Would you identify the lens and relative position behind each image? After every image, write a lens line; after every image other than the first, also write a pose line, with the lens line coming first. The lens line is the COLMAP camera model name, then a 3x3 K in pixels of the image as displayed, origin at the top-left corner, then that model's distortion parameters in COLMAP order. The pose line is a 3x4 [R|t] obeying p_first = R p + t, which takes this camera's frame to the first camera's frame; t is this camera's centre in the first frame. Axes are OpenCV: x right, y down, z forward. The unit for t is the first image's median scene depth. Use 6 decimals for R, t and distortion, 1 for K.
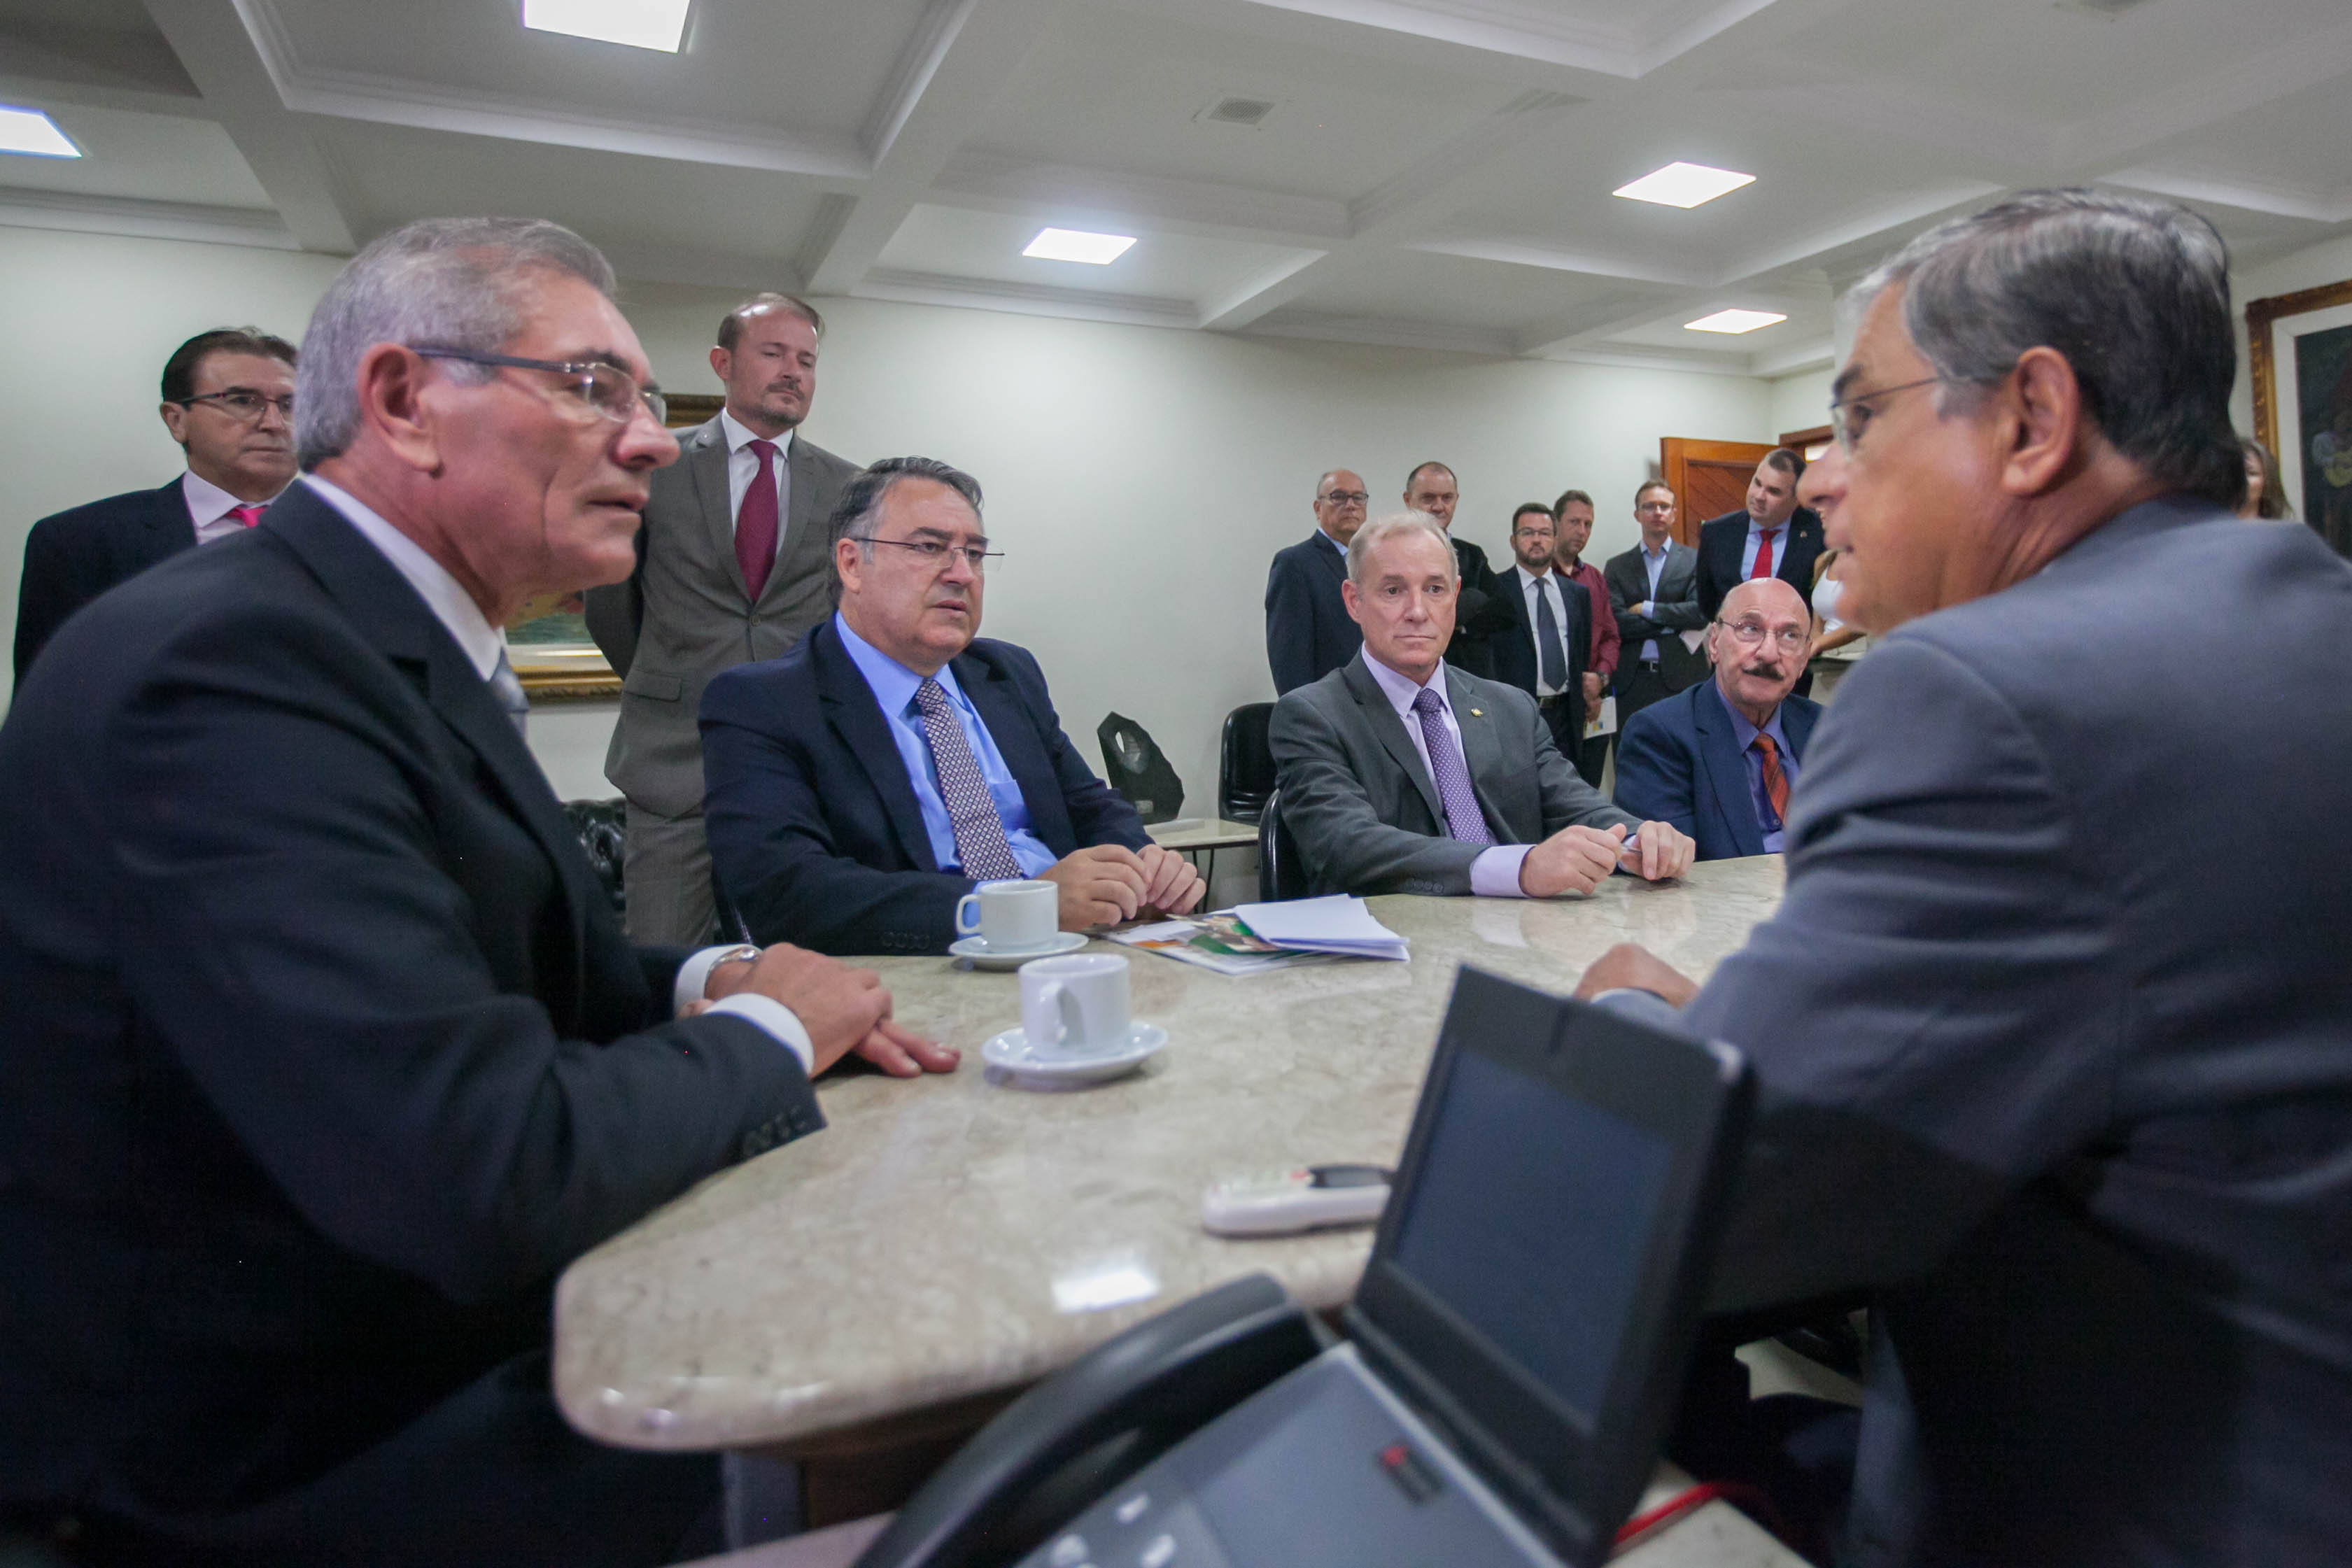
lens RADIAL K [[1498.1, 0, 1317.5], [0, 1498.1, 671.5], [0, 0, 1]] dist [-0.002249, -0.003407]
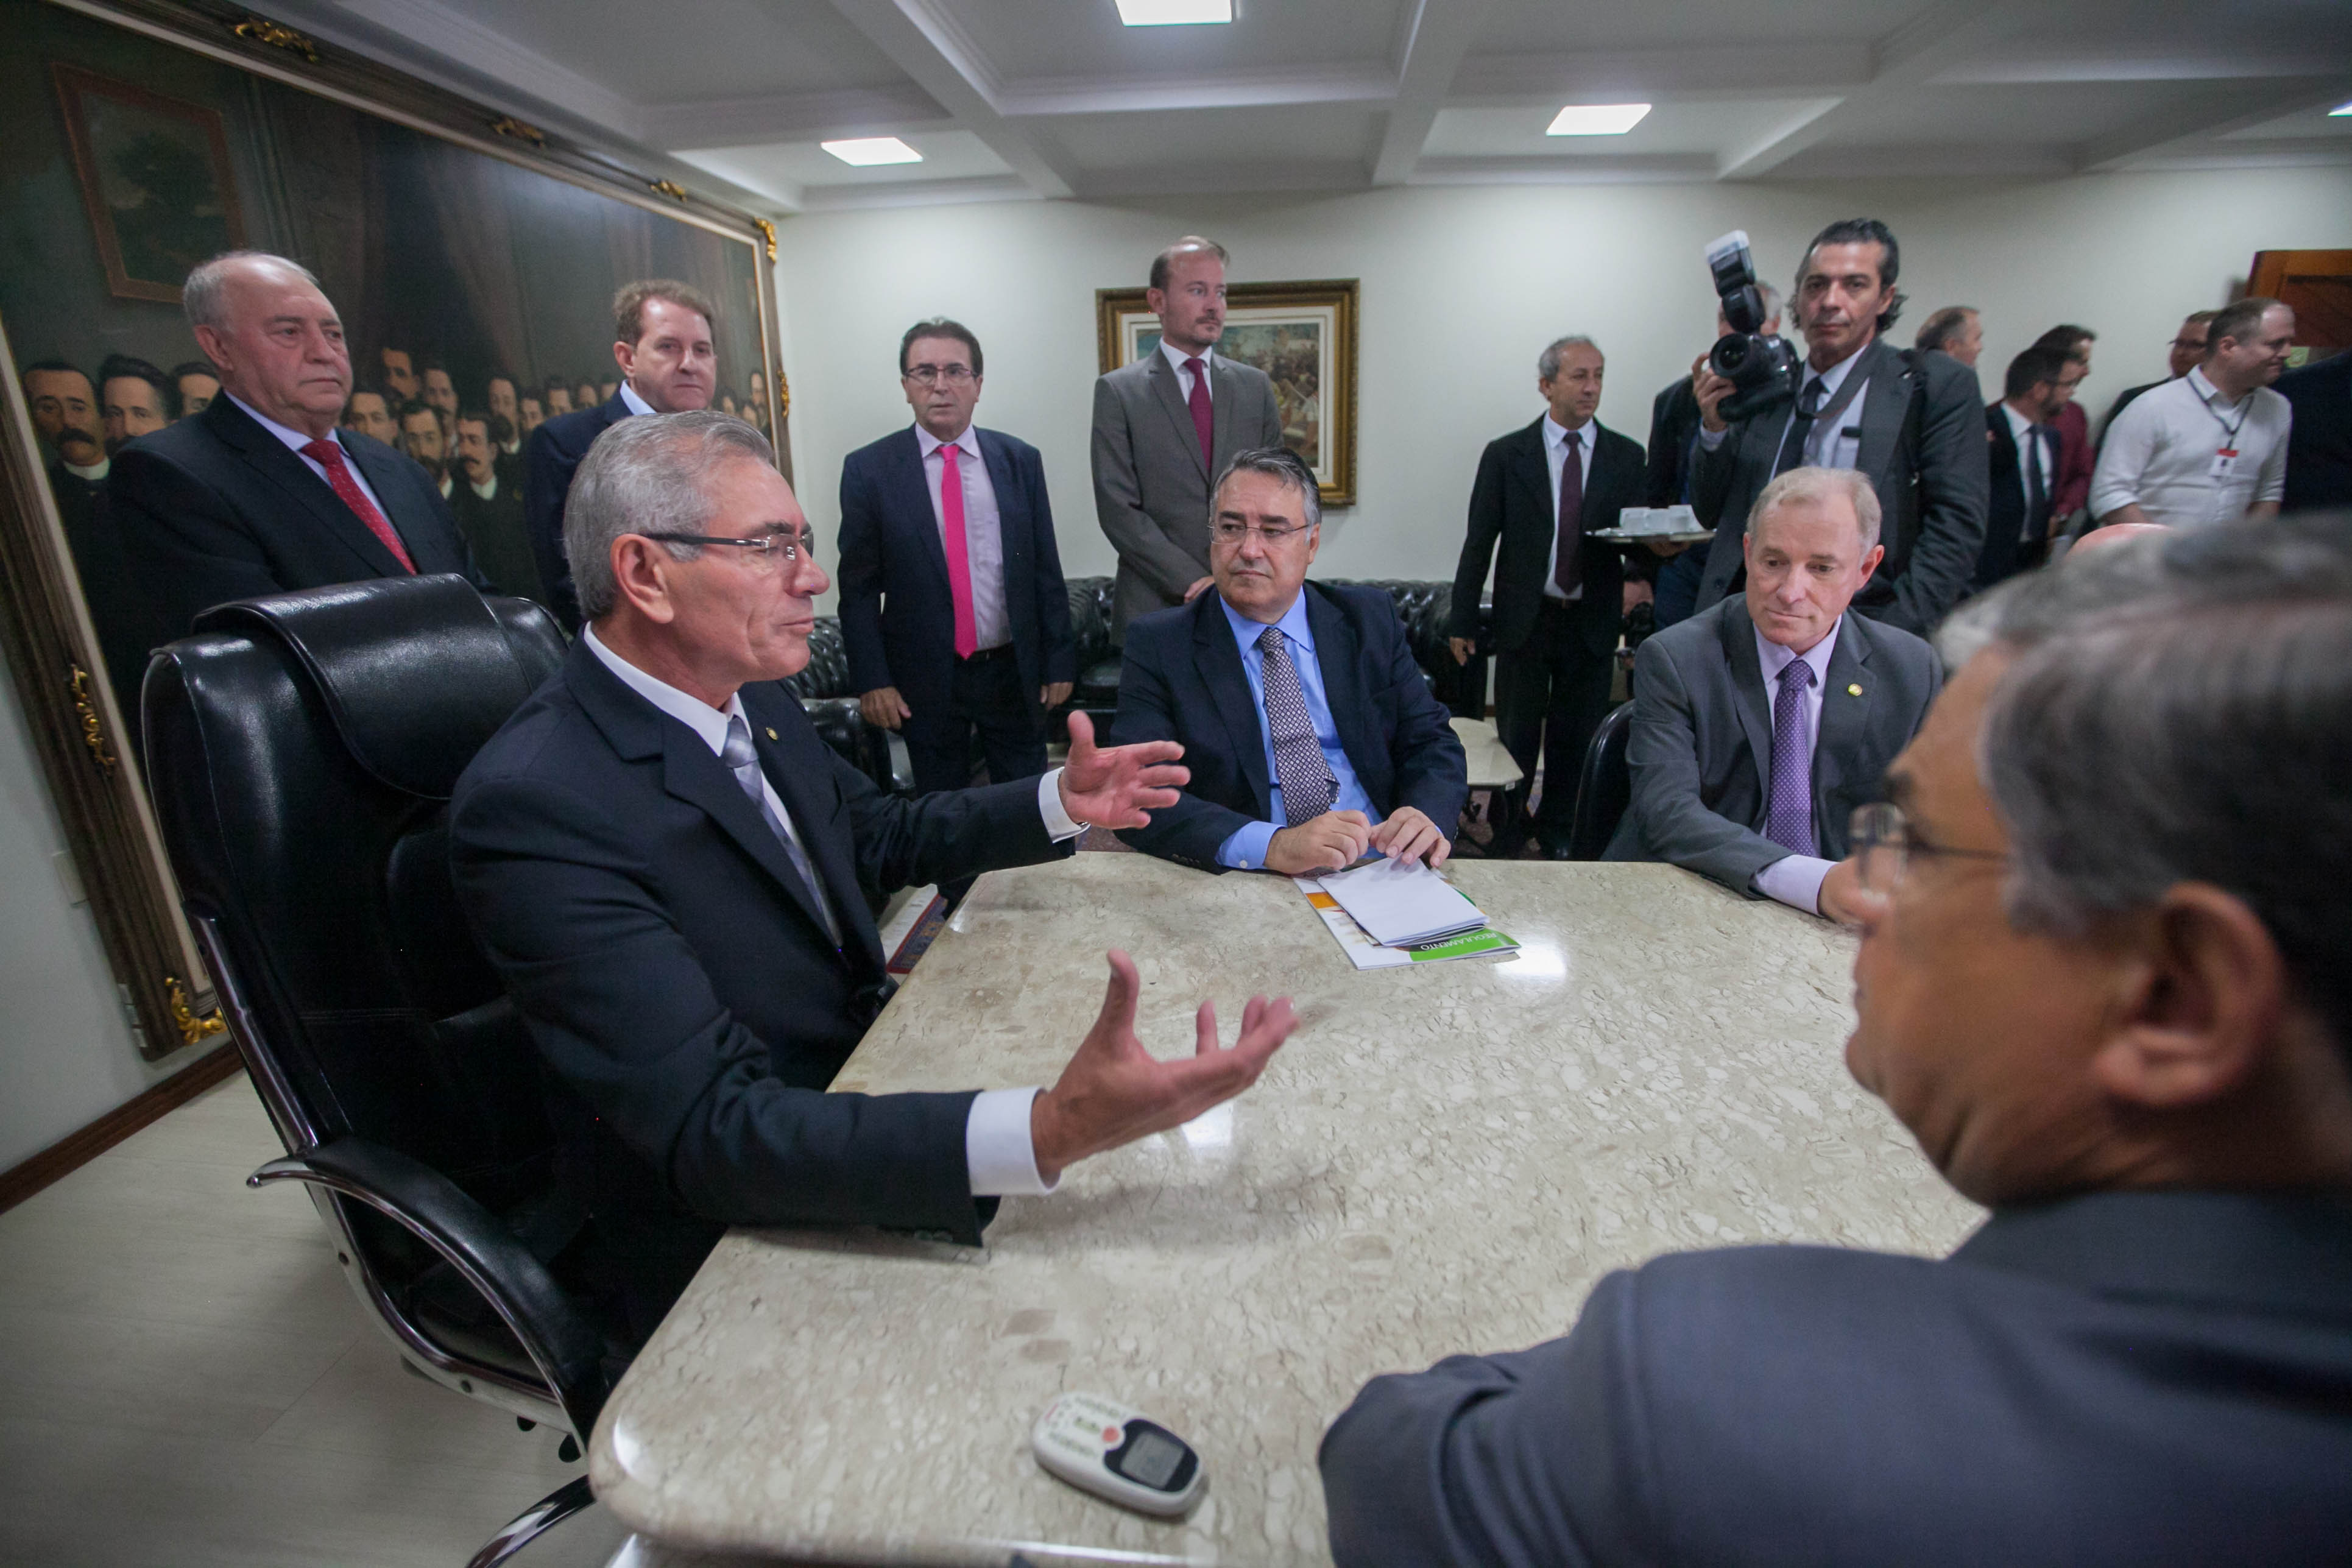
lens RADIAL K [[1062.5, 0, 1194.6], [0, 1062.5, 780.8], [0, 0, 1]] dist [-0.031823, 0.008205]
pose [[0.851632, 0.164887, -0.497529, 0.106280], [-0.001260, 0.949871, 0.312640, -0.114235], [0.524139, -0.265627, 0.809148, 0.155445]]
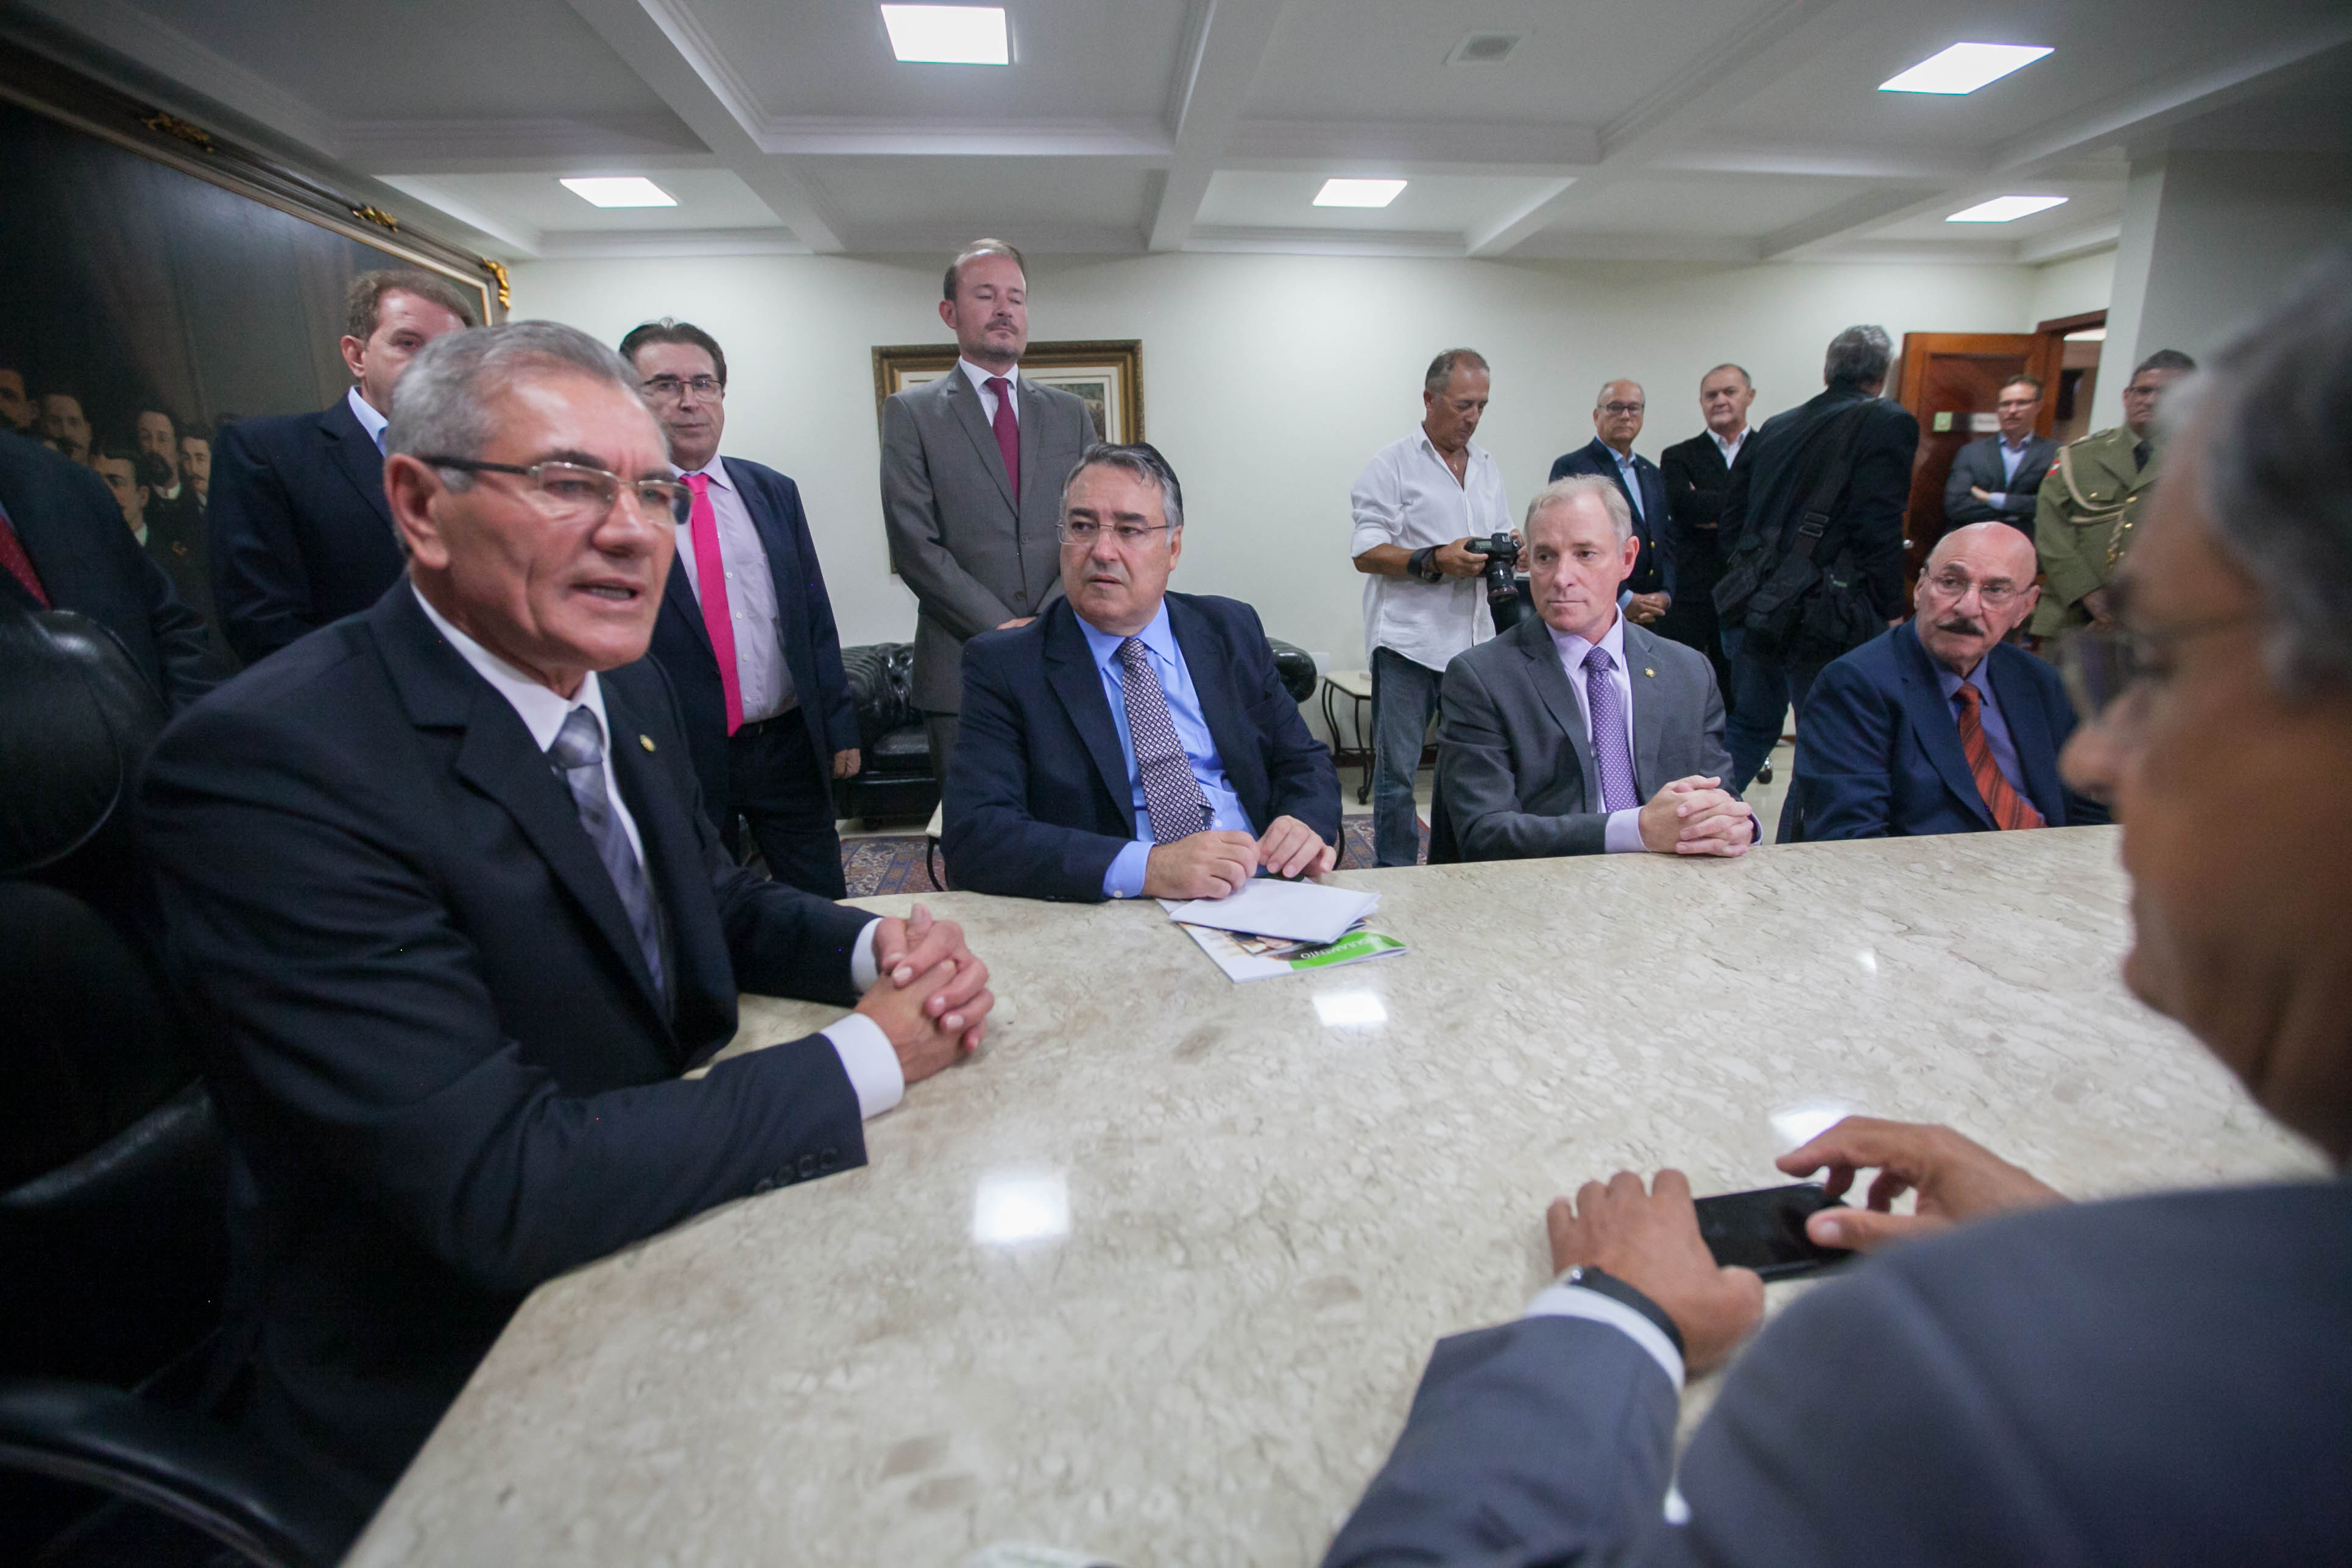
lens RADIAL K [[1062.5, 0, 1194.8], [0, 1062.5, 778.1], [0, 0, 1]] dist [-0.031823, 0.008205]
pose [[0.939705, 0.079730, -0.332561, 0.062101], [0.002362, 0.970907, 0.239445, -0.067409], [0.341977, -0.225794, 0.912178, 0.182663]]
